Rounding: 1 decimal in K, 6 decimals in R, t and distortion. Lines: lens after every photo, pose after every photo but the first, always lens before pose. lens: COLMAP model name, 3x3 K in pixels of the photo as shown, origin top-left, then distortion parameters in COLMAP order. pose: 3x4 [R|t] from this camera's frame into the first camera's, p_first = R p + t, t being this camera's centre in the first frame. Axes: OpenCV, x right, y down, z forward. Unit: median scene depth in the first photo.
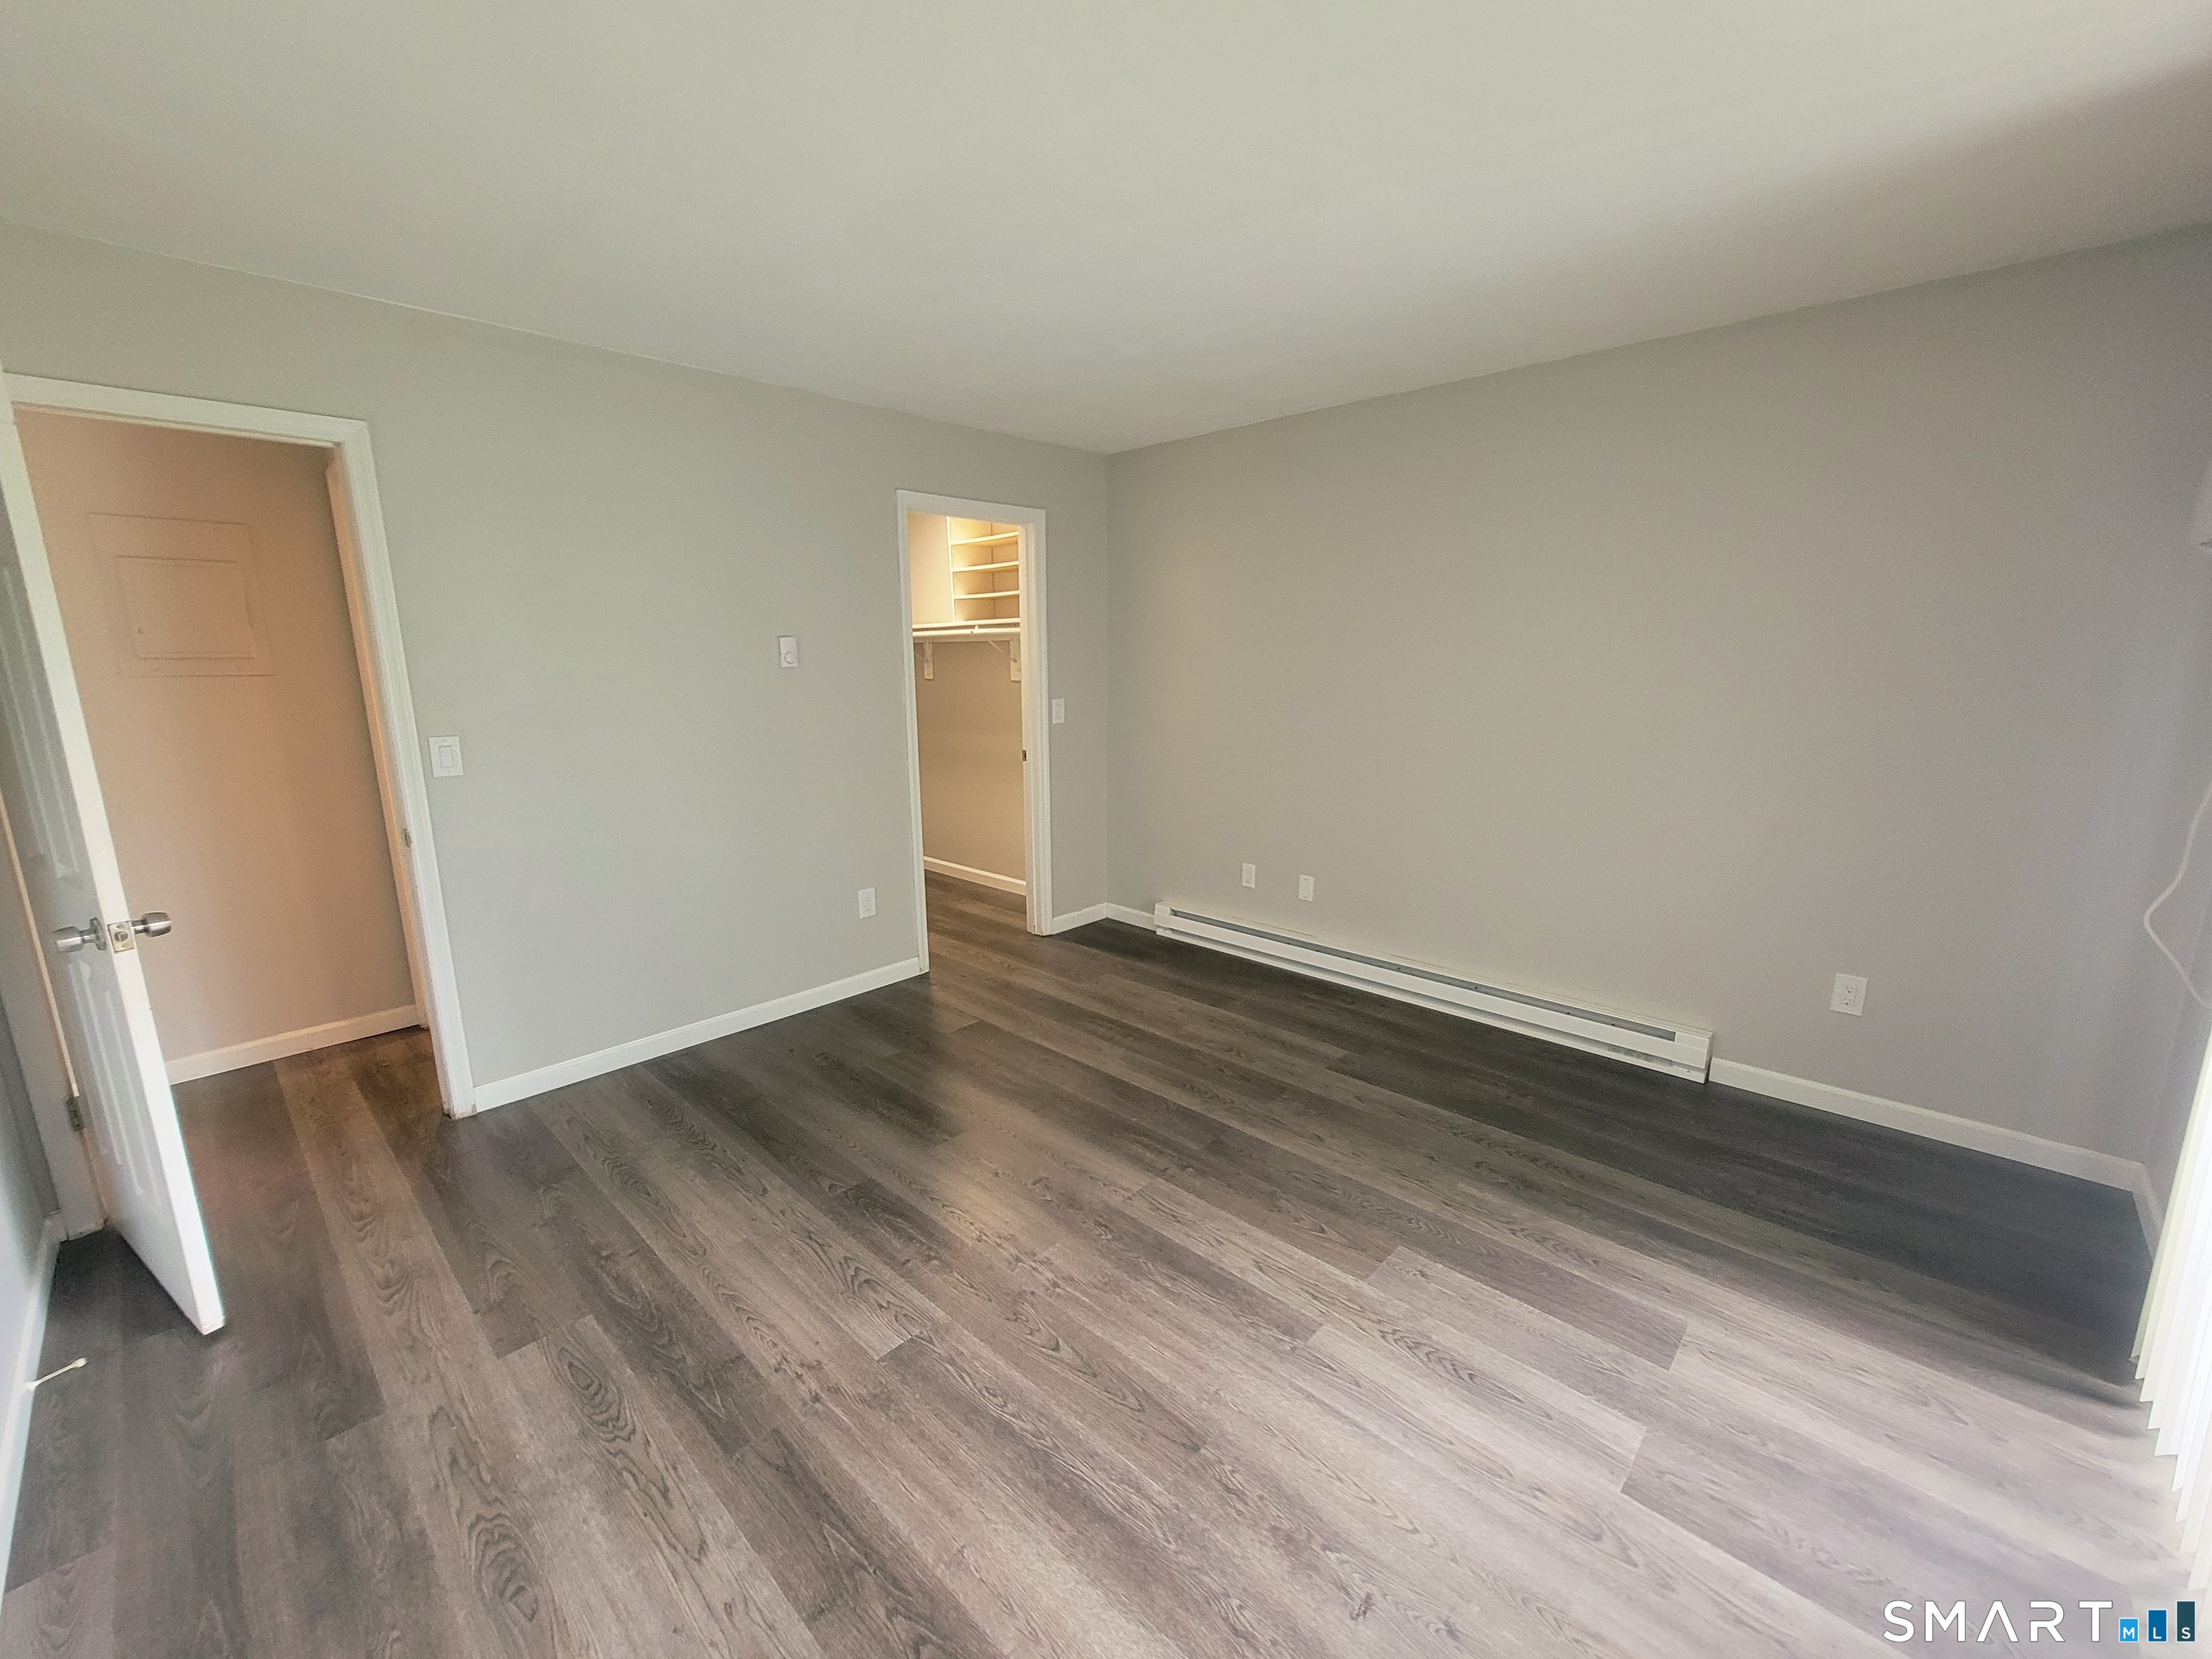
lens RADIAL K [[897.9, 0, 1102.9], [0, 897.9, 835.6], [0, 0, 1]] dist [-0.008645, 0.002648]
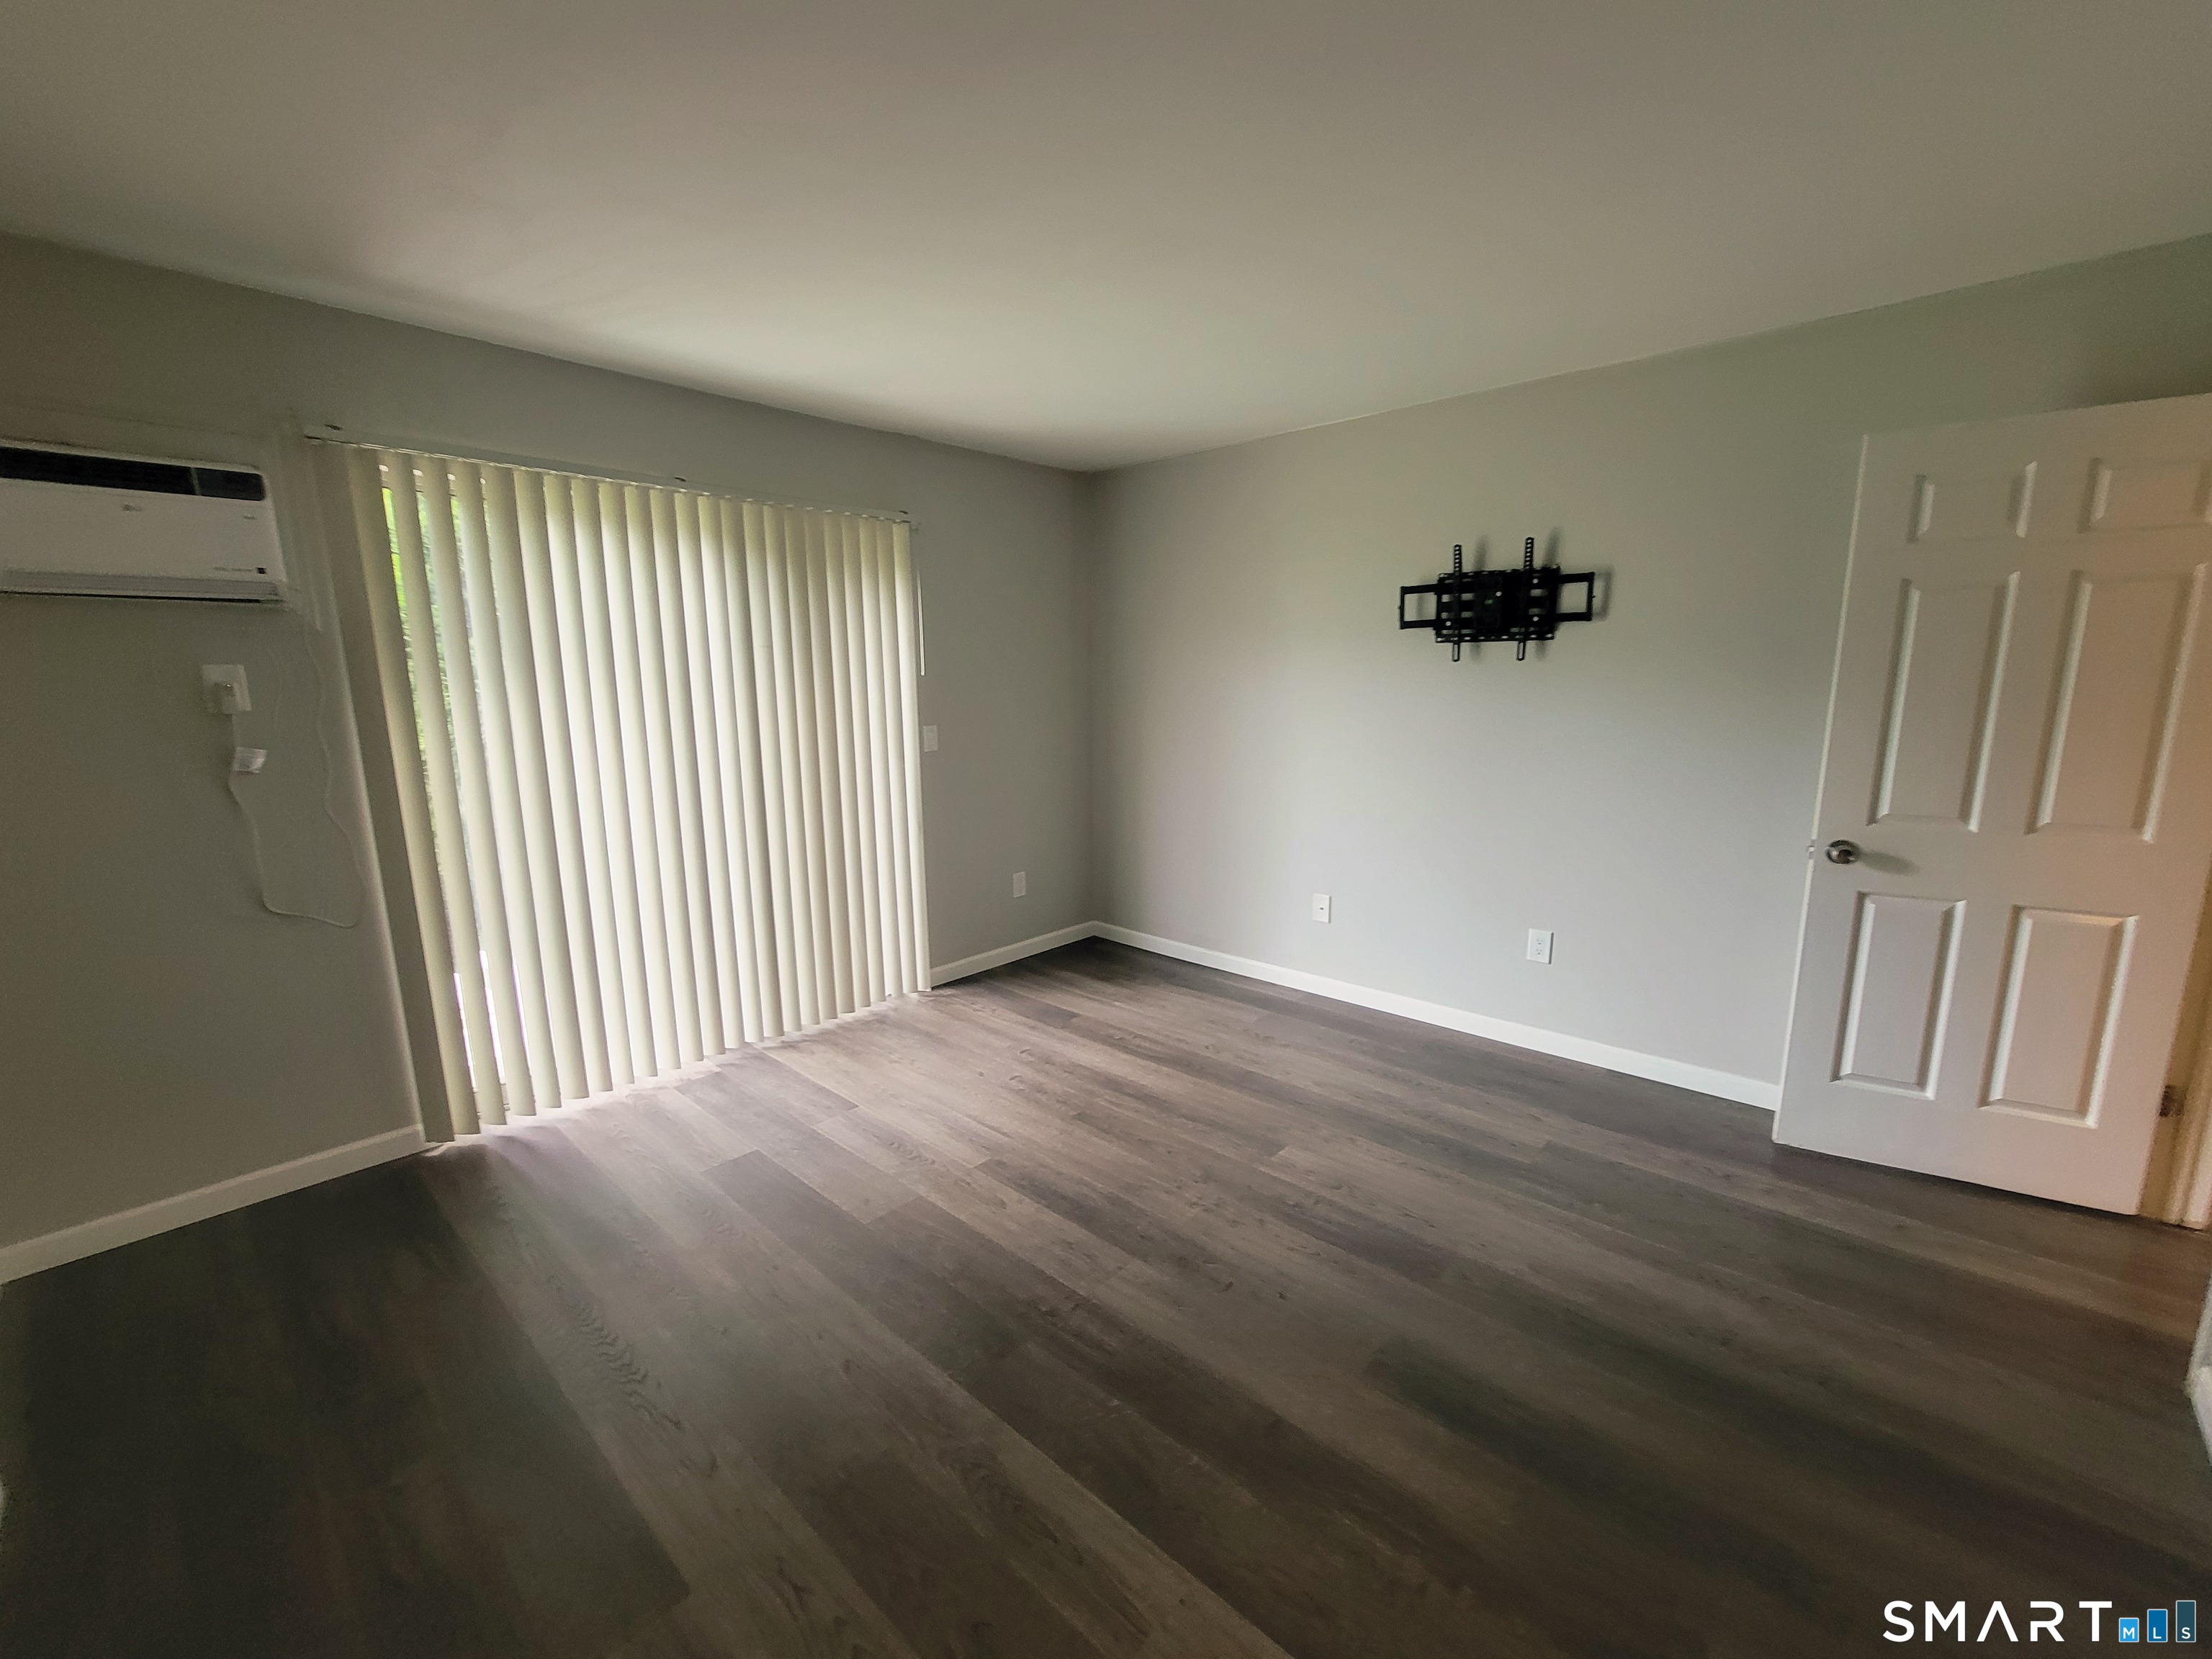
lens RADIAL K [[900.2, 0, 1103.9], [0, 900.2, 836.6], [0, 0, 1]] dist [-0.005963, 0.000060]
pose [[-0.999590, 0.019357, -0.021101, 0.054309], [0.009990, 0.926344, 0.376547, -0.327655], [0.026836, 0.376182, -0.926157, 1.623181]]
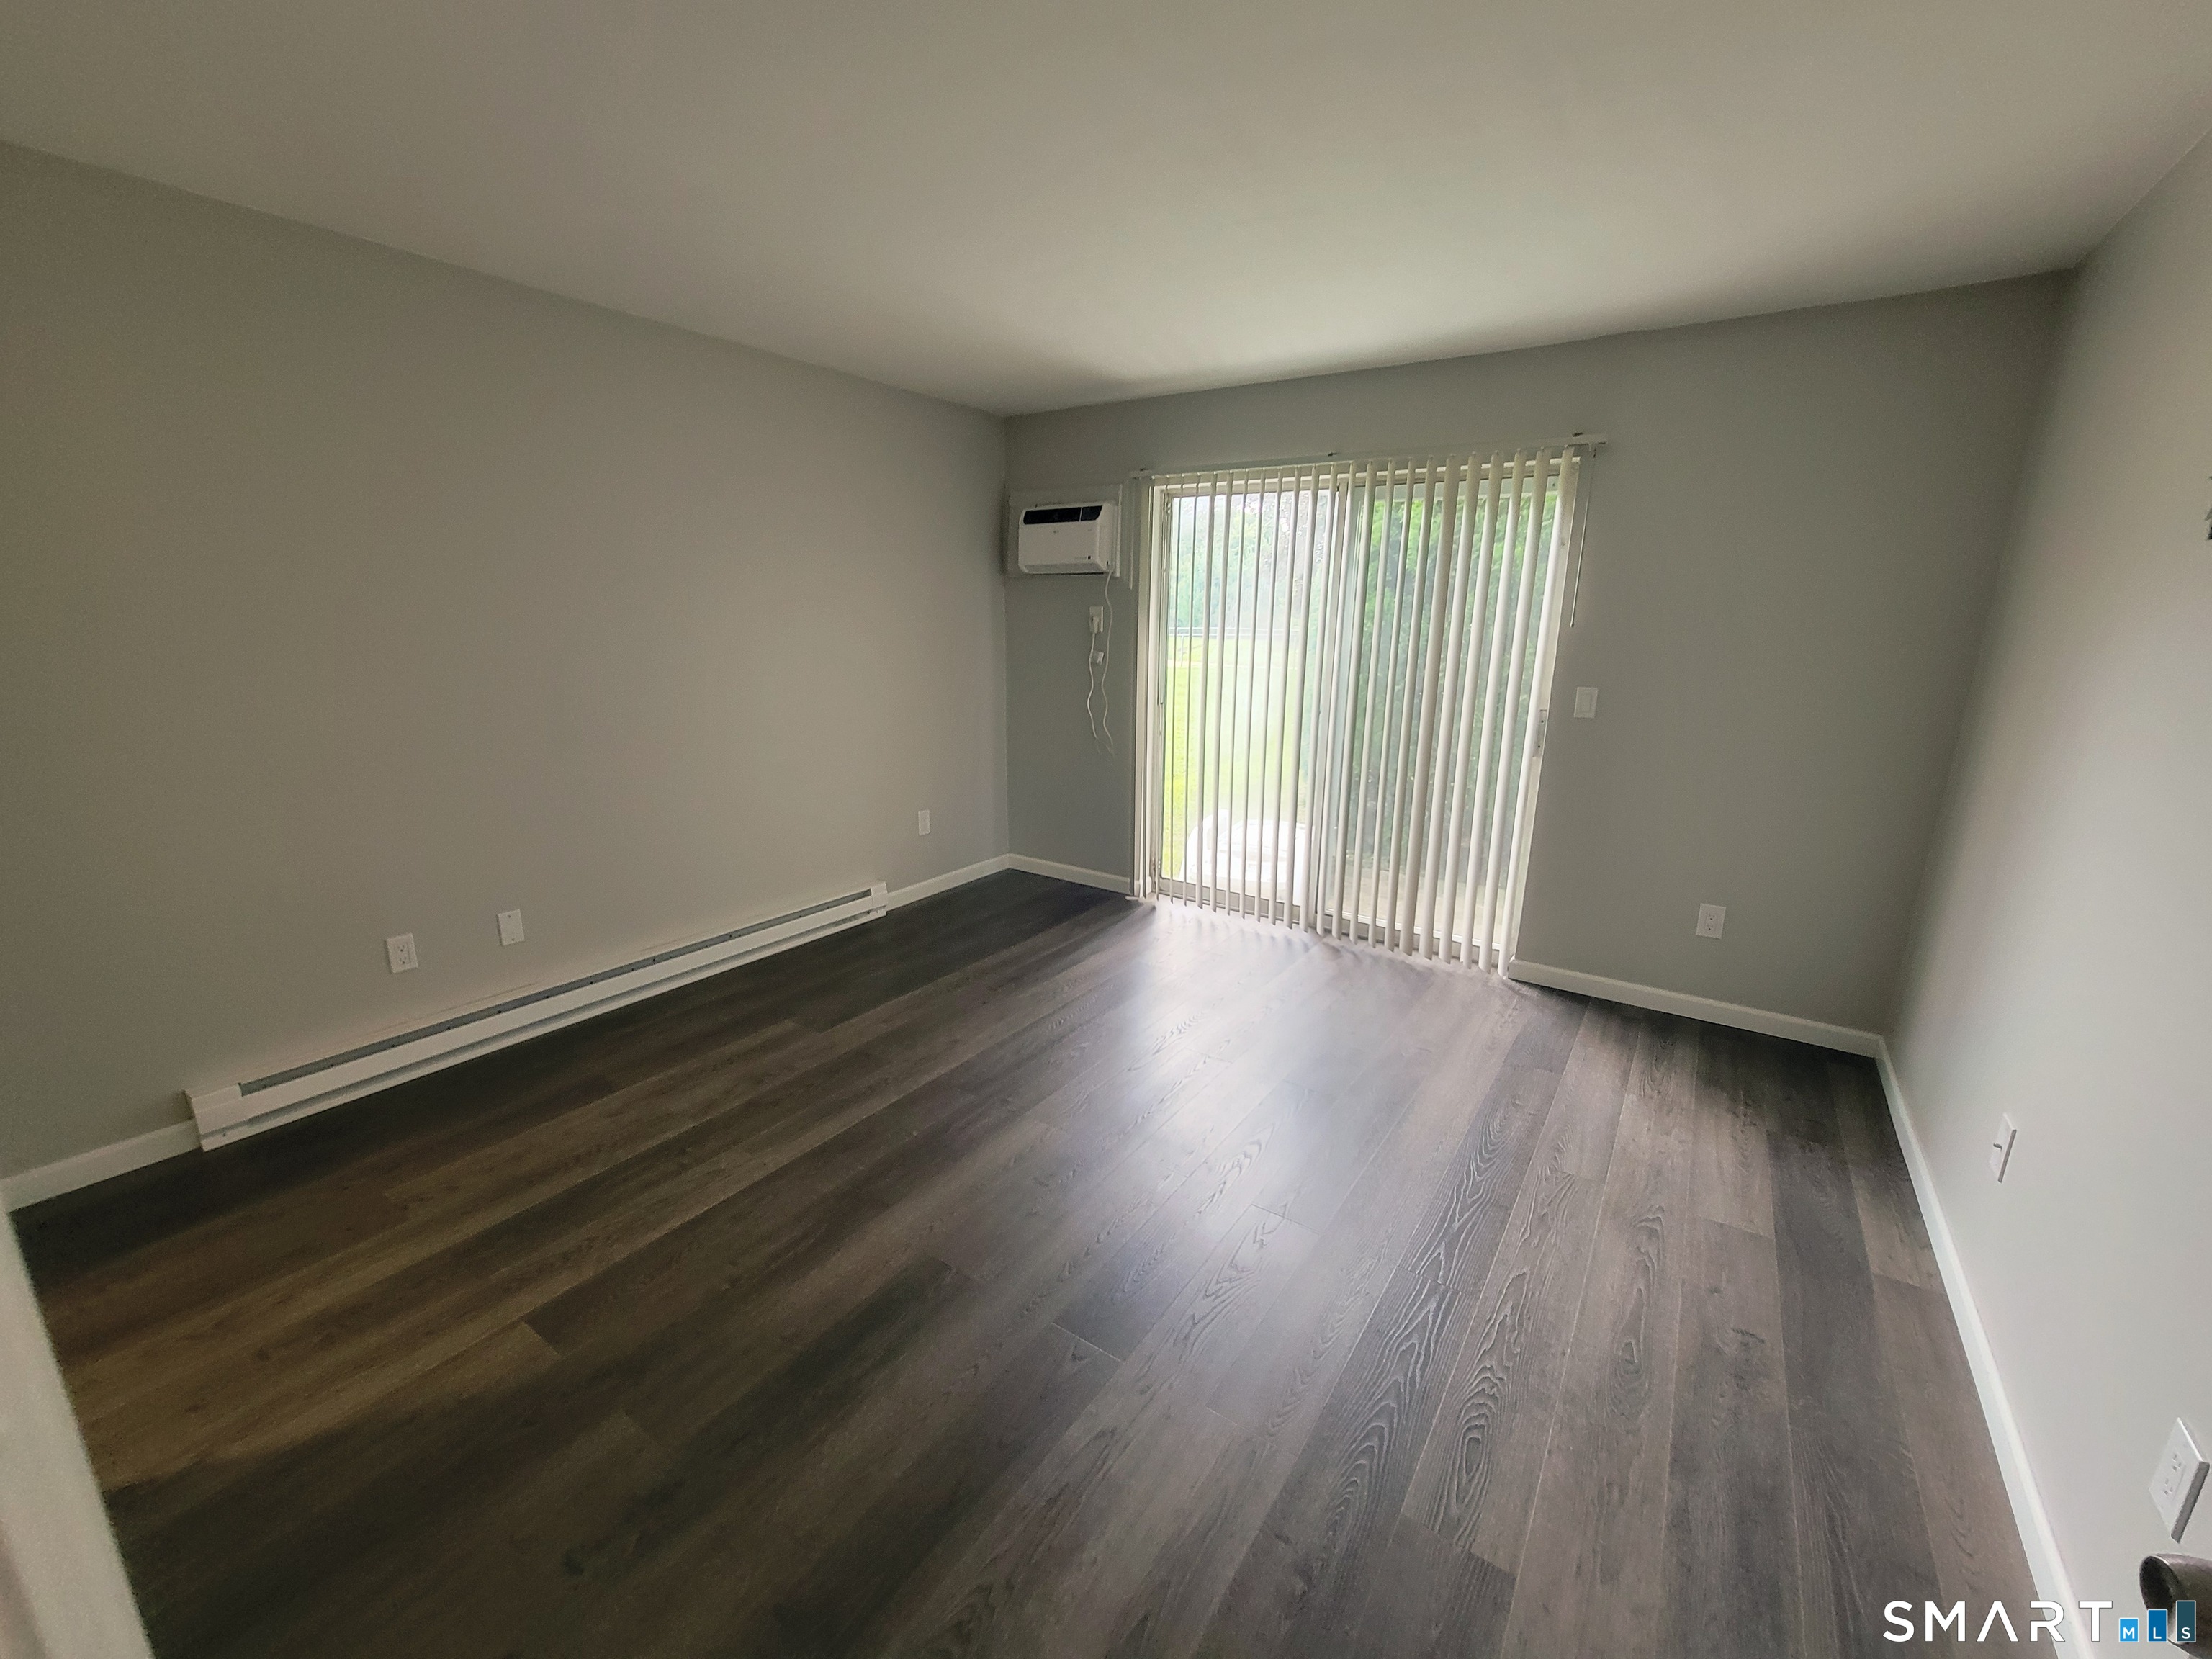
lens RADIAL K [[897.9, 0, 1102.9], [0, 897.9, 835.6], [0, 0, 1]] dist [-0.008645, 0.002648]
pose [[-0.161295, -0.235097, 0.958495, -0.892416], [0.187949, 0.946120, 0.263690, -0.191163], [-0.968844, 0.222680, -0.108418, 0.959421]]
